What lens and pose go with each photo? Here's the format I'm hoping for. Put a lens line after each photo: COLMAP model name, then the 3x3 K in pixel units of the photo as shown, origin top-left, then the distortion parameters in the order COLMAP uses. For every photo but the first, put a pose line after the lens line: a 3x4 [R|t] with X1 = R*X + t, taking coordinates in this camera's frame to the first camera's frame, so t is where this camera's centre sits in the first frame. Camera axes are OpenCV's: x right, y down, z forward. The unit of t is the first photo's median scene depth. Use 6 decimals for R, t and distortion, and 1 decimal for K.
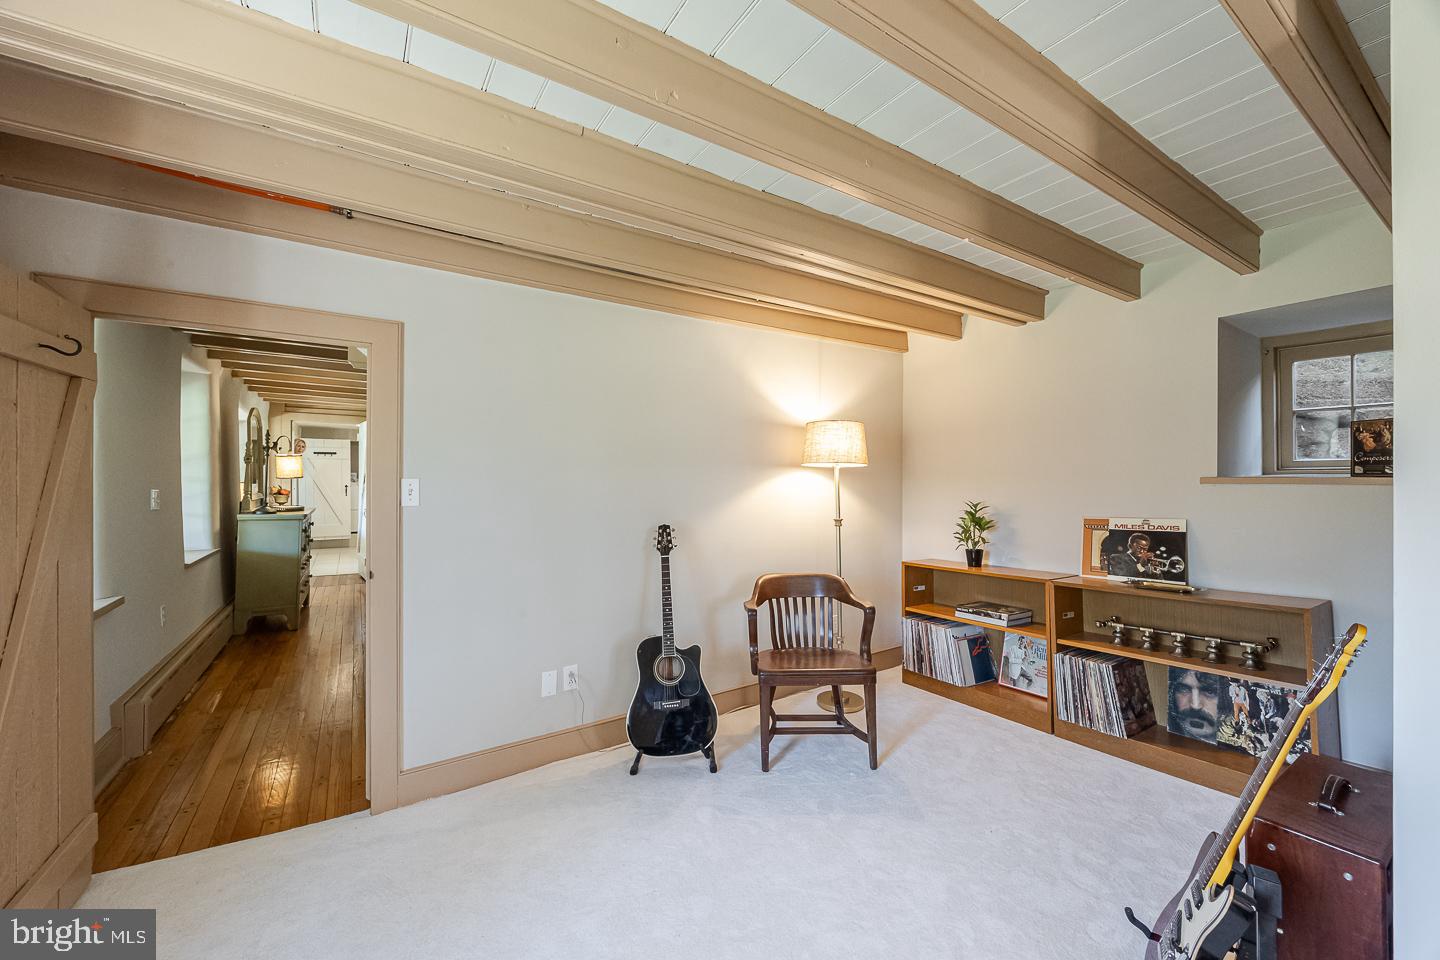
lens RADIAL K [[555.1, 0, 720.2], [0, 555.1, 478.5], [0, 0, 1]] dist [-0.001759, -0.000500]
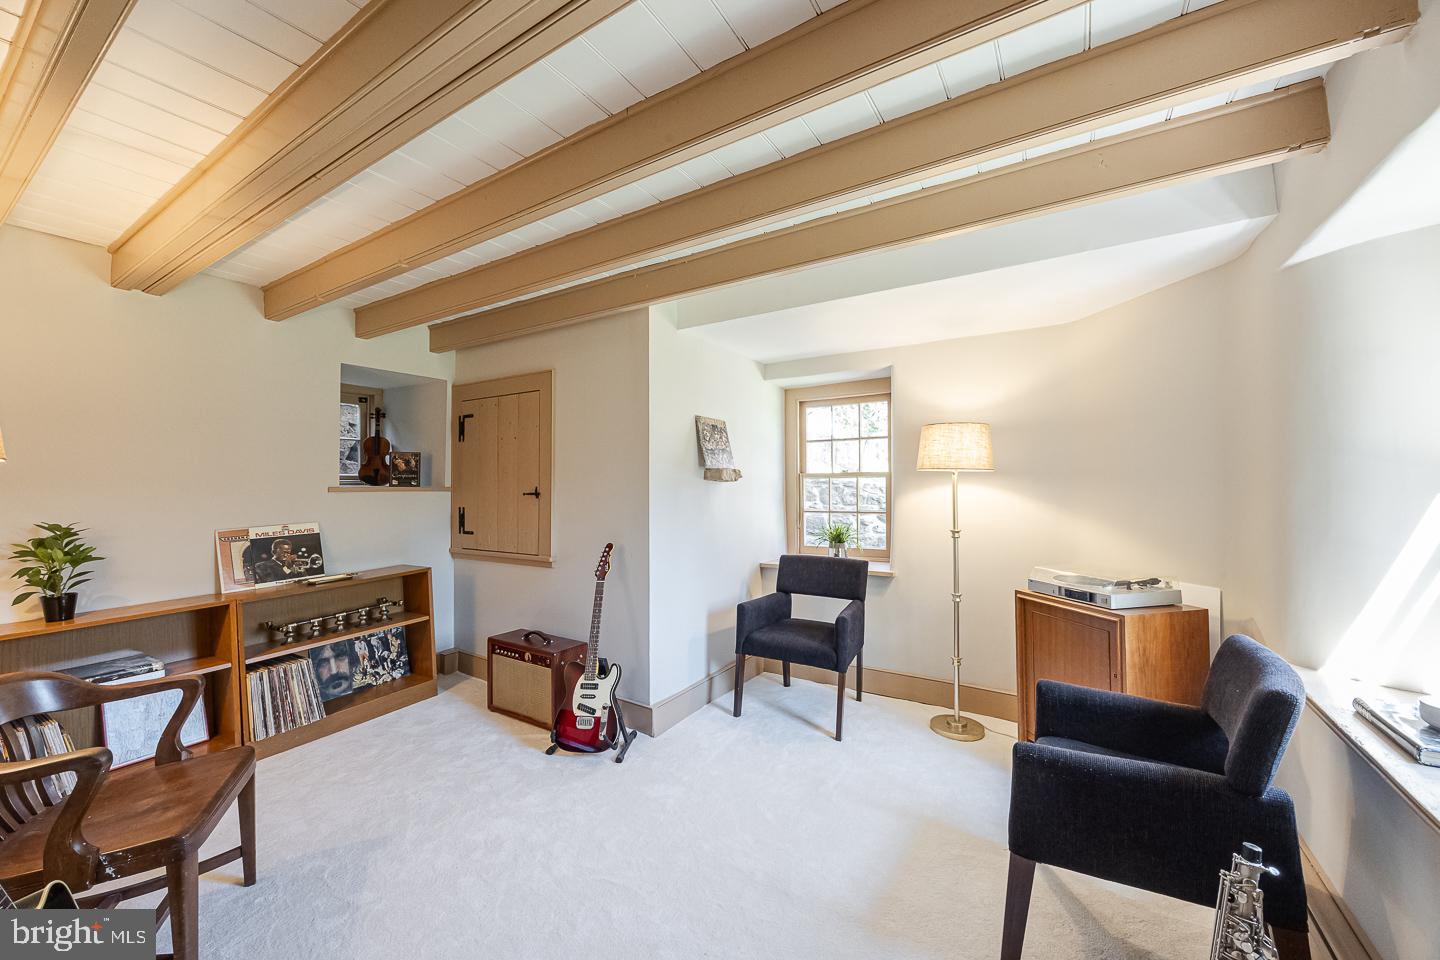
lens RADIAL K [[555.1, 0, 724.0], [0, 555.1, 481.7], [0, 0, 1]] dist [-0.001759, -0.000500]
pose [[-0.407306, 0.013063, 0.913198, -0.626053], [0.009482, 0.999904, -0.010074, 0.006608], [-0.913243, 0.004556, -0.407391, 0.696861]]
